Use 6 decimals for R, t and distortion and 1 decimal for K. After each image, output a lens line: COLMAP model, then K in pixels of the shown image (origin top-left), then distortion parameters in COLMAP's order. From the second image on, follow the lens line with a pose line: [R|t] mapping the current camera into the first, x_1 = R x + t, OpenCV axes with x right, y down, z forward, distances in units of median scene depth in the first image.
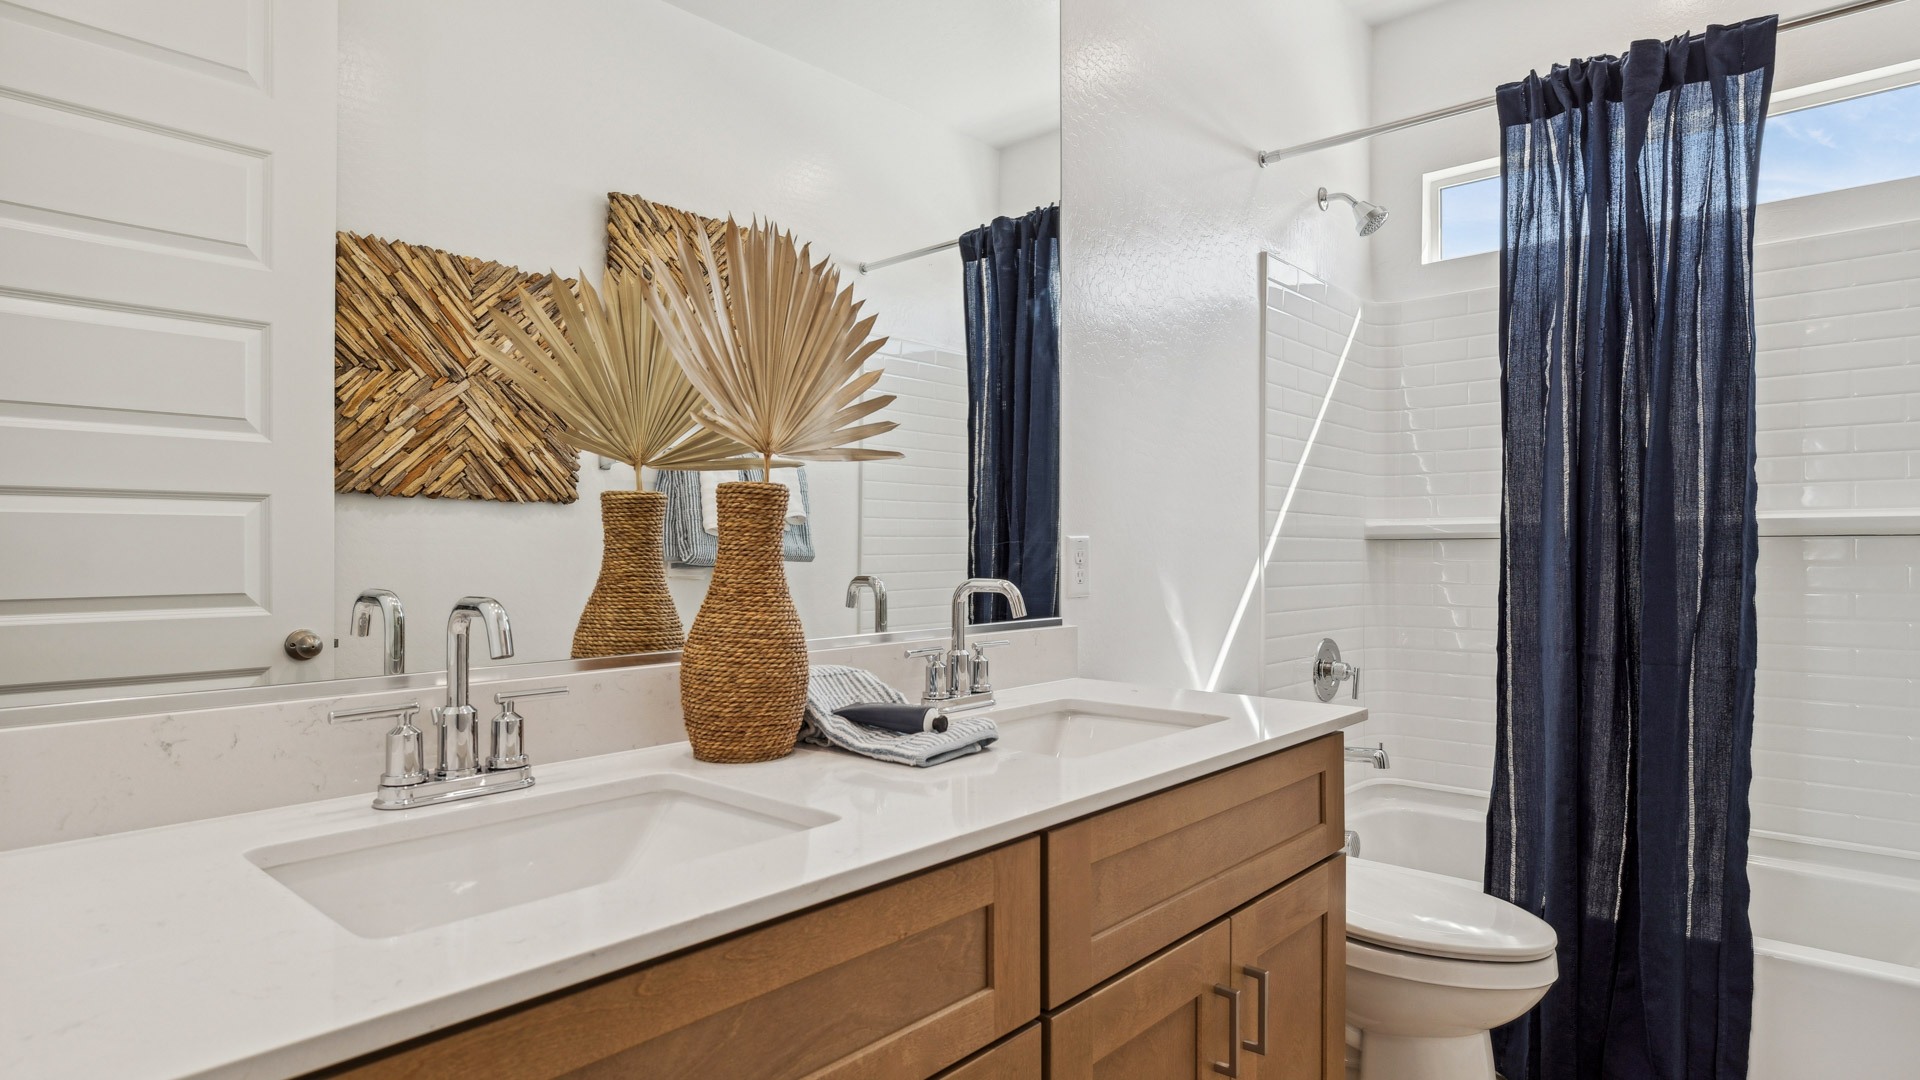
lens RADIAL K [[1042.9, 0, 967.2], [0, 1042.9, 543.9], [0, 0, 1]] dist [-0.002739, -0.000407]
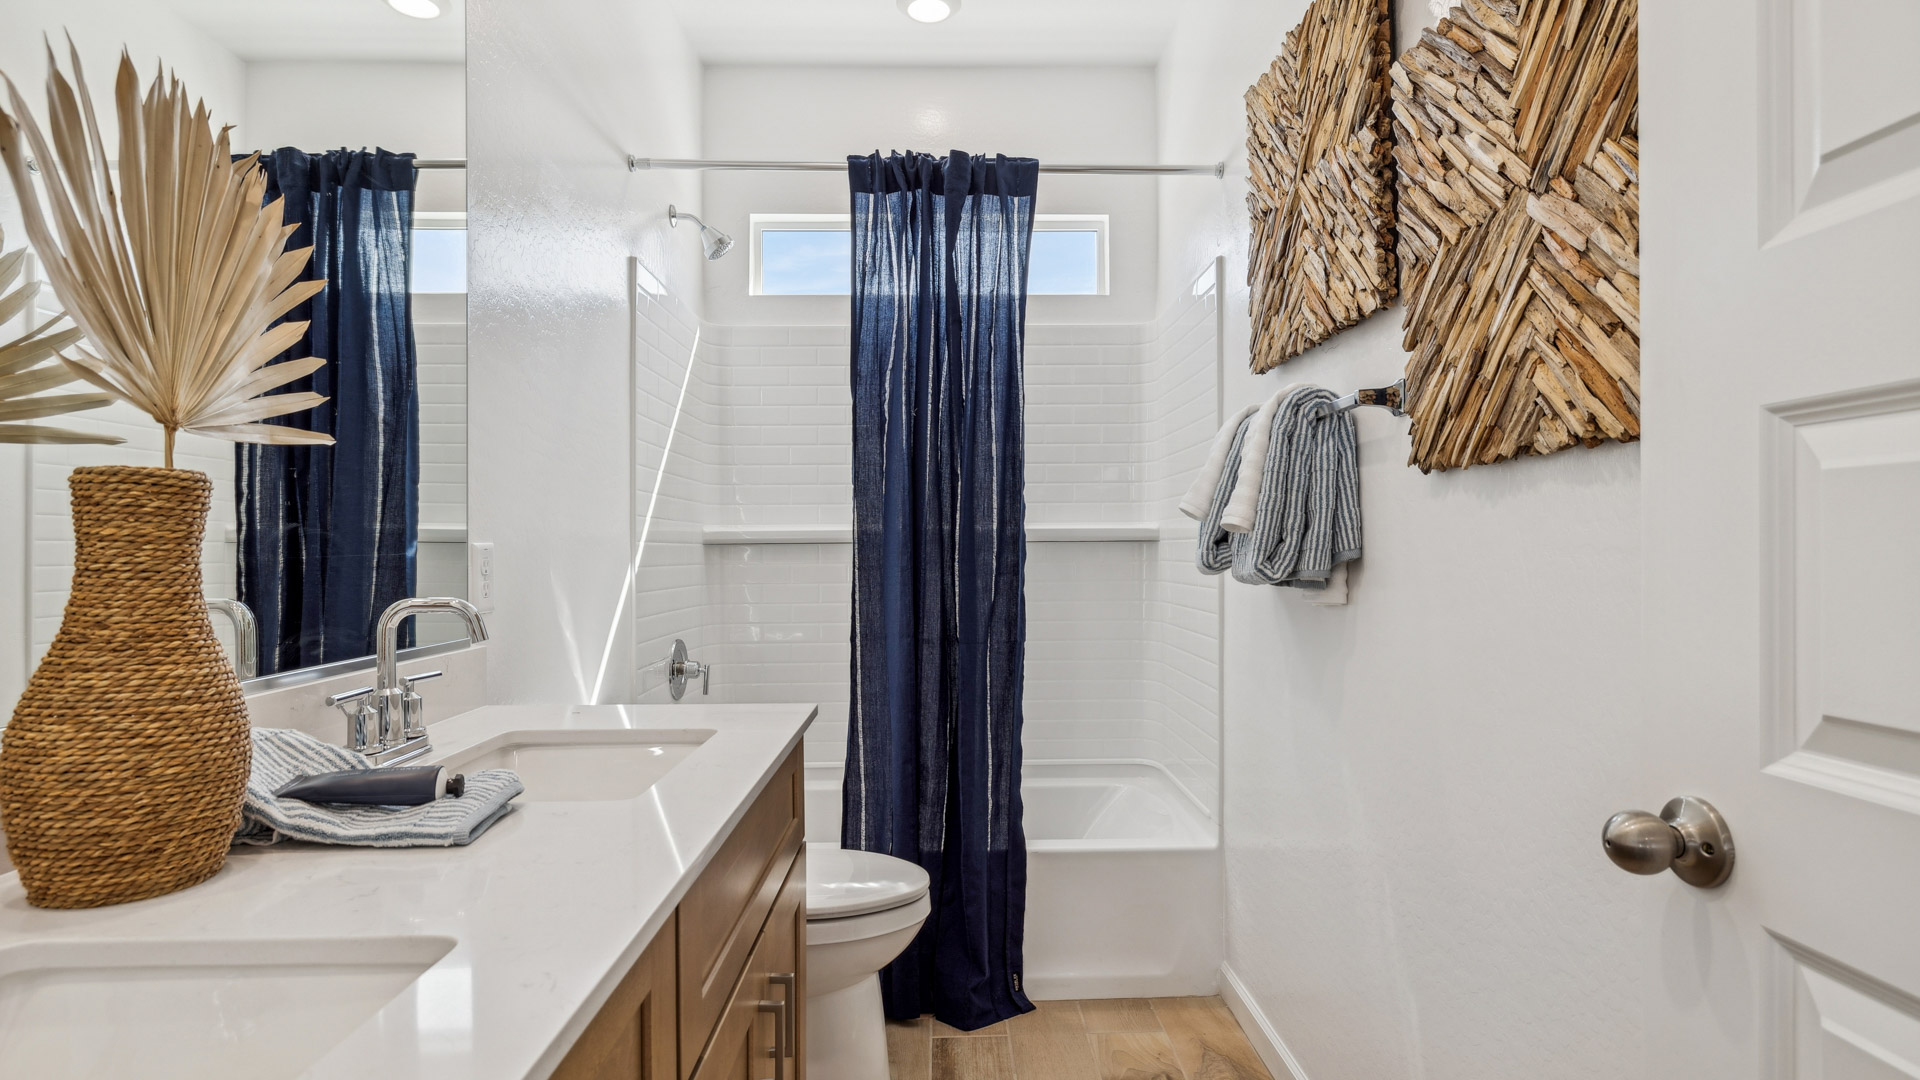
lens RADIAL K [[980.4, 0, 962.6], [0, 980.4, 548.0], [0, 0, 1]] dist [-0.005072, -0.000677]
pose [[0.726387, -0.004179, 0.687273, -0.170455], [0.001208, 0.999988, 0.004803, -0.007085], [-0.687285, -0.002658, 0.726383, 0.132686]]
